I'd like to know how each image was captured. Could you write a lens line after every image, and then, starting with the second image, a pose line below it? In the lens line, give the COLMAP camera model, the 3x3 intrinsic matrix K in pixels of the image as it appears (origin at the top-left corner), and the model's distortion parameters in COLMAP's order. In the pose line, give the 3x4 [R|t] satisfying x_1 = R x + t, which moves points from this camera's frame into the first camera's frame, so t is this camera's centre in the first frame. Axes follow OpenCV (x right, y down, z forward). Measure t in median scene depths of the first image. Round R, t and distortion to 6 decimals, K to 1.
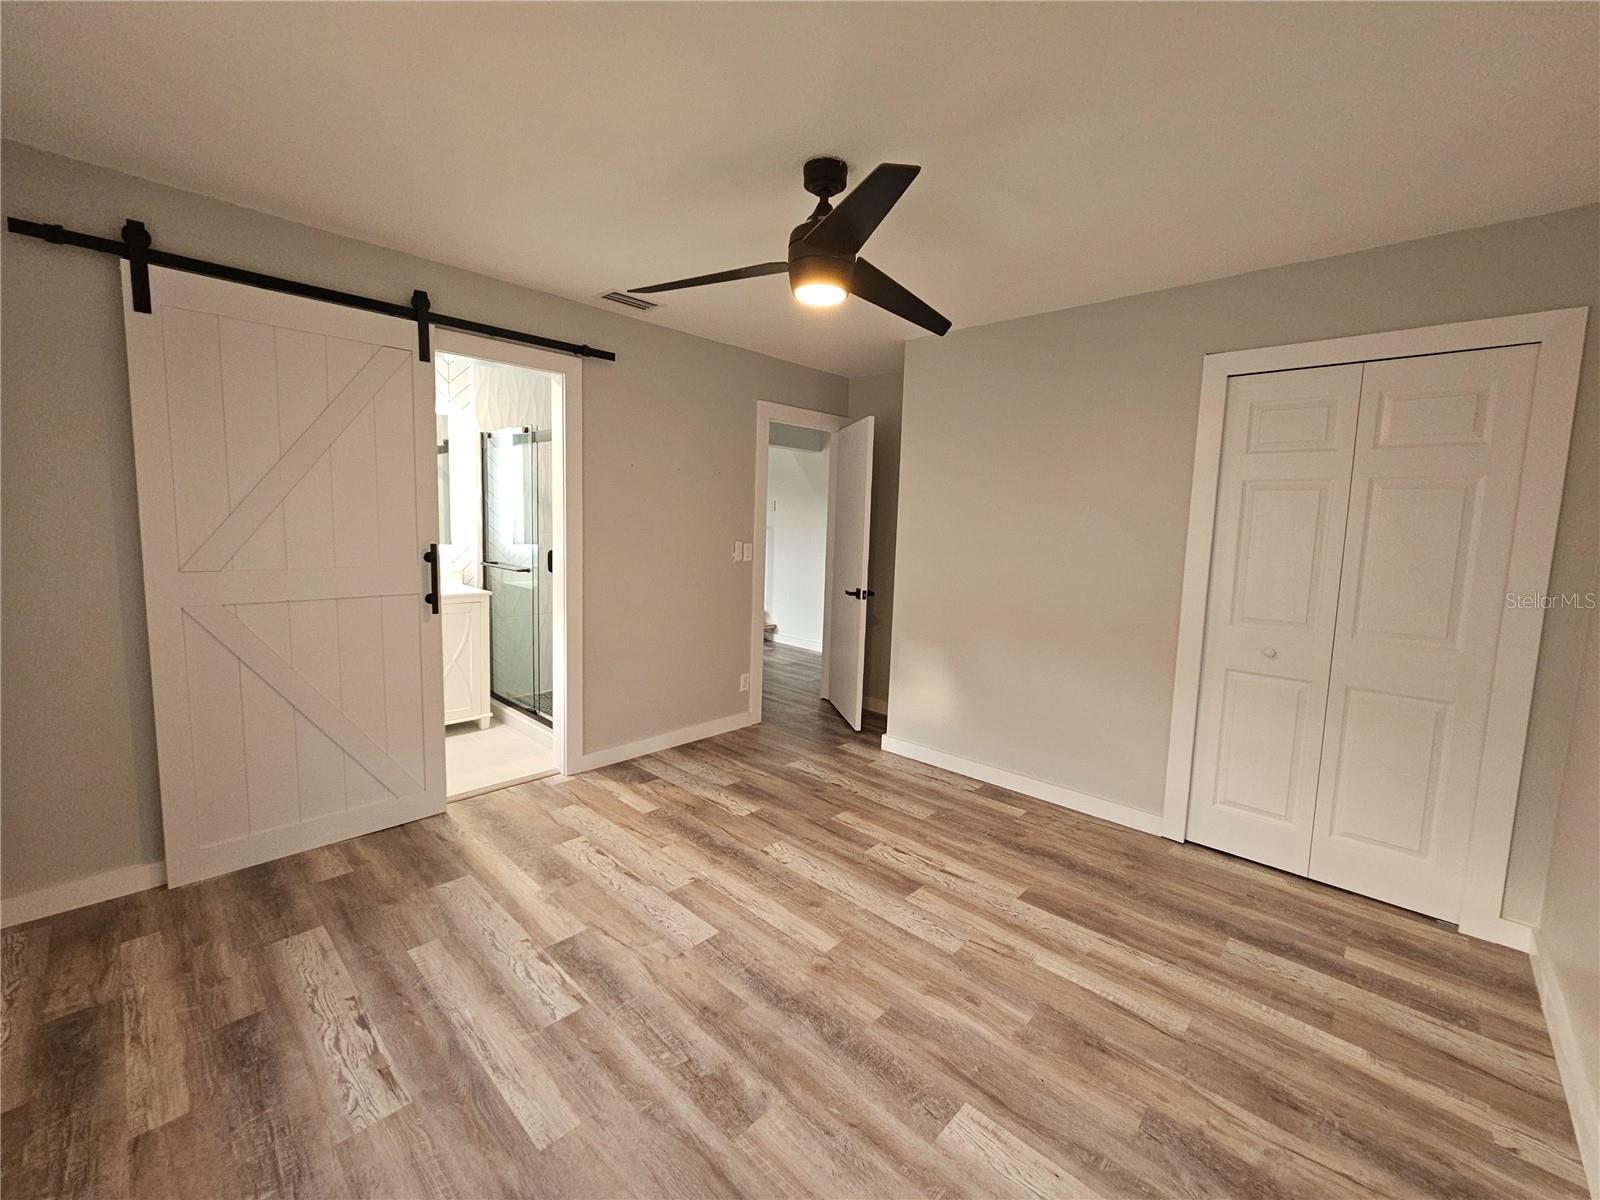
lens RADIAL K [[656.3, 0, 803.7], [0, 656.3, 588.1], [0, 0, 1]] dist [-0.004563, 0.002664]
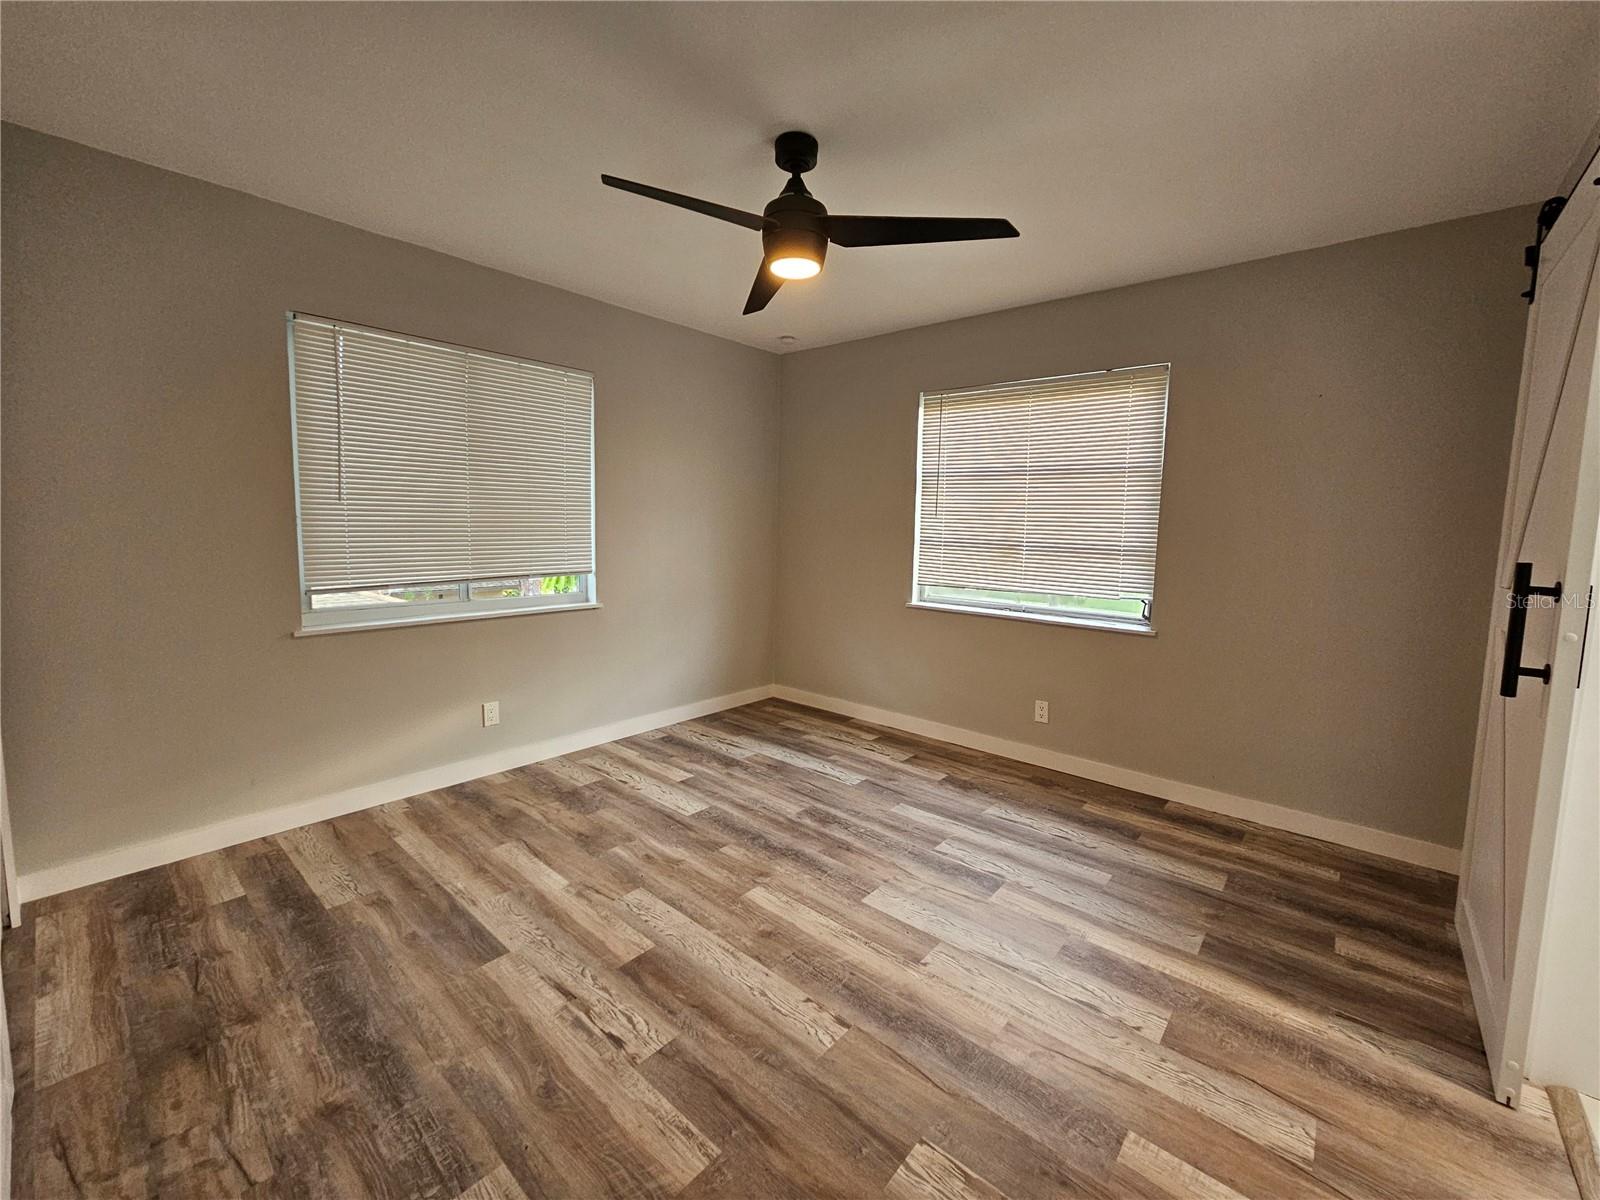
lens RADIAL K [[656.3, 0, 803.7], [0, 656.3, 588.1], [0, 0, 1]] dist [-0.004563, 0.002664]
pose [[-0.997571, -0.046856, -0.051550, 0.036820], [-0.056376, 0.977704, 0.202279, -0.157961], [0.040923, 0.204694, -0.977970, 1.958979]]
